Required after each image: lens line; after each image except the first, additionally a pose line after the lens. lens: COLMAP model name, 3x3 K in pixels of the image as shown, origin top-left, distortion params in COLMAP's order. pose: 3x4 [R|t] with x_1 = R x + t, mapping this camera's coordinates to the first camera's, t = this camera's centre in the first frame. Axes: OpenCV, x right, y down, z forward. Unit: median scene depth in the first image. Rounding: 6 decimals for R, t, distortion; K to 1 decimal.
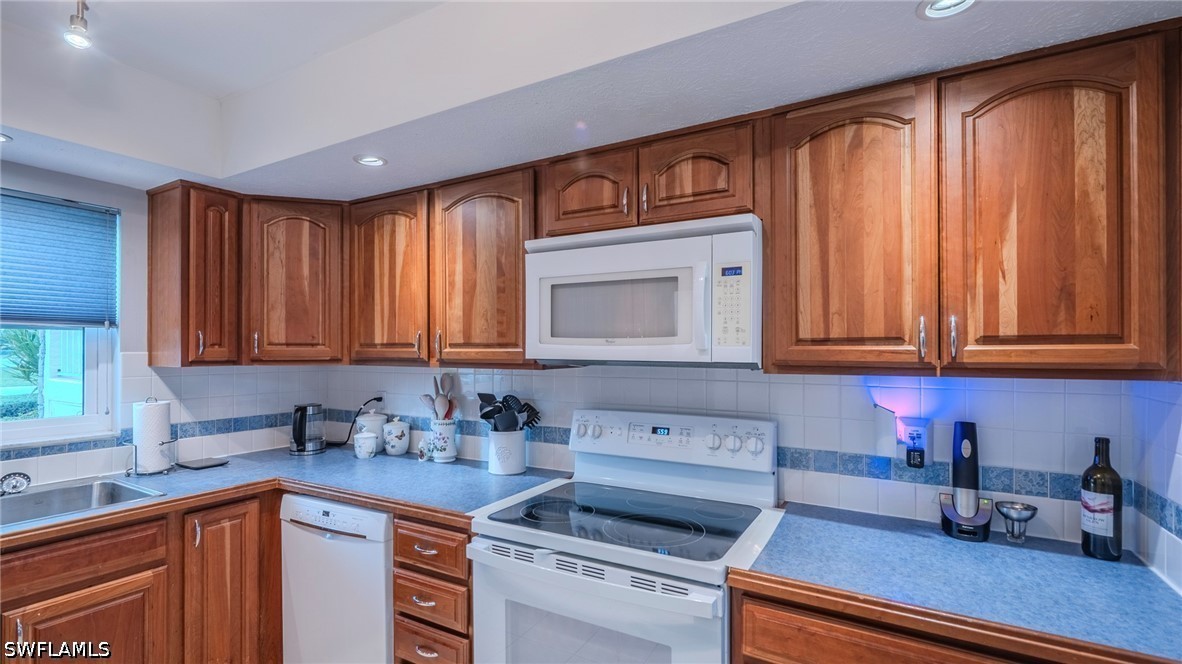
lens RADIAL K [[525.4, 0, 591.5], [0, 525.4, 341.2], [0, 0, 1]] dist [0.002005, 0.000023]
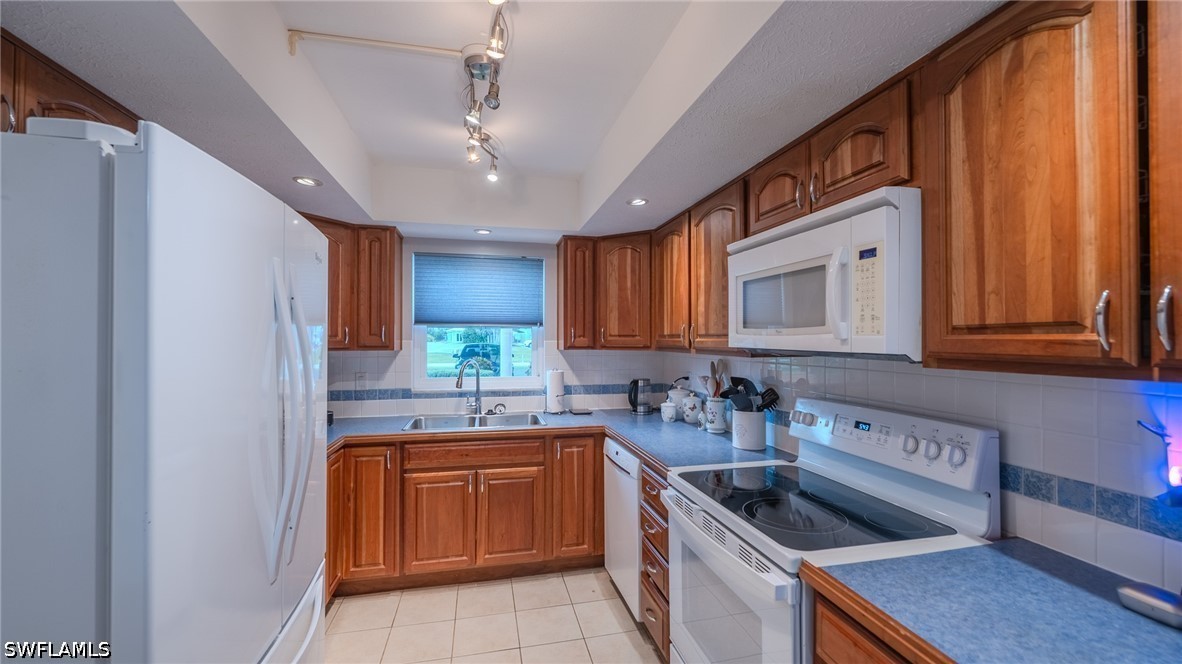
lens RADIAL K [[474.1, 0, 591.0], [0, 474.1, 332.0], [0, 0, 1]] dist [-0.000885, 0.000101]
pose [[0.683936, -0.010971, -0.729460, 0.453001], [0.010805, 0.999930, -0.004908, 0.001644], [0.729462, -0.004525, 0.684006, 0.071224]]
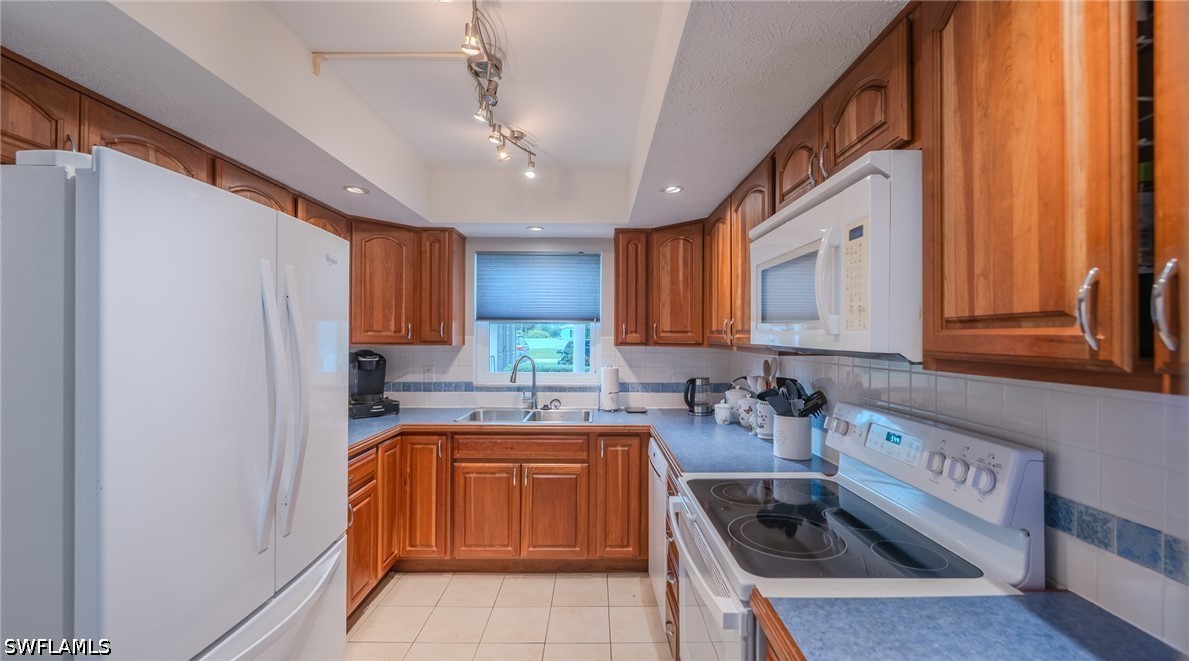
lens RADIAL K [[480.9, 0, 594.5], [0, 480.9, 330.5], [0, 0, 1]] dist [-0.000957, -0.000152]
pose [[0.507893, -0.007451, -0.861388, 0.570354], [0.009921, 0.999947, -0.002799, 0.006250], [0.861363, -0.007124, 0.507940, 0.263715]]
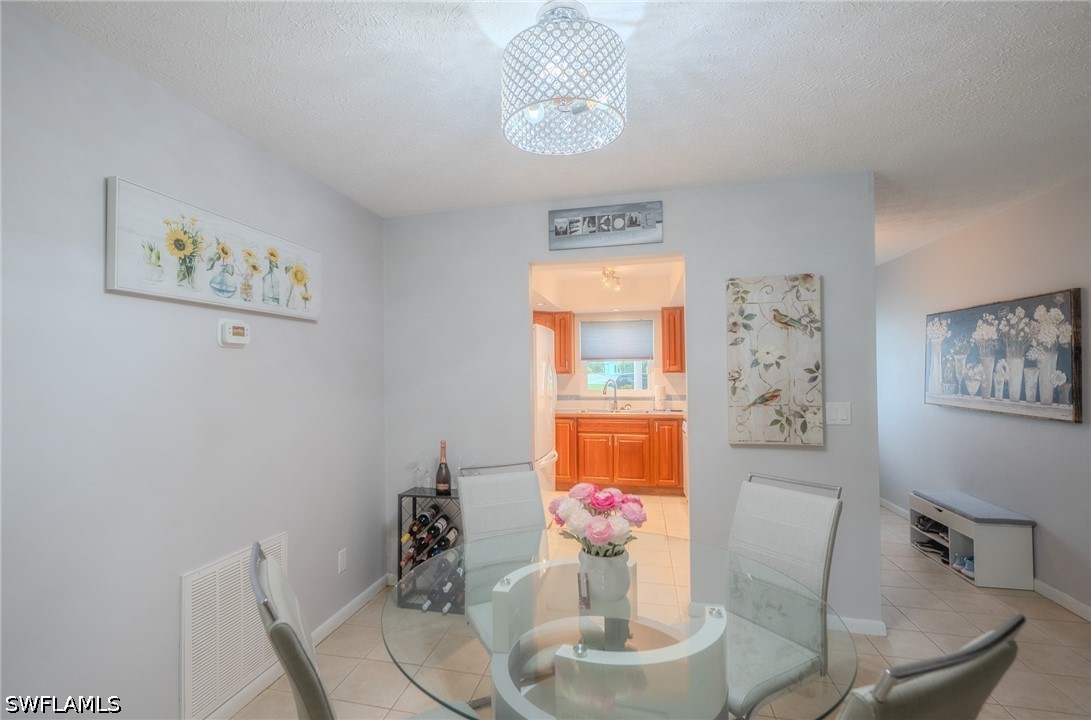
lens RADIAL K [[477.2, 0, 521.5], [0, 477.2, 363.4], [0, 0, 1]] dist [-0.000096, 0.000022]
pose [[0.281452, -0.021949, -0.959324, 1.883497], [0.024324, 0.999580, -0.015734, 0.023475], [0.959267, -0.018906, 0.281868, -0.580154]]
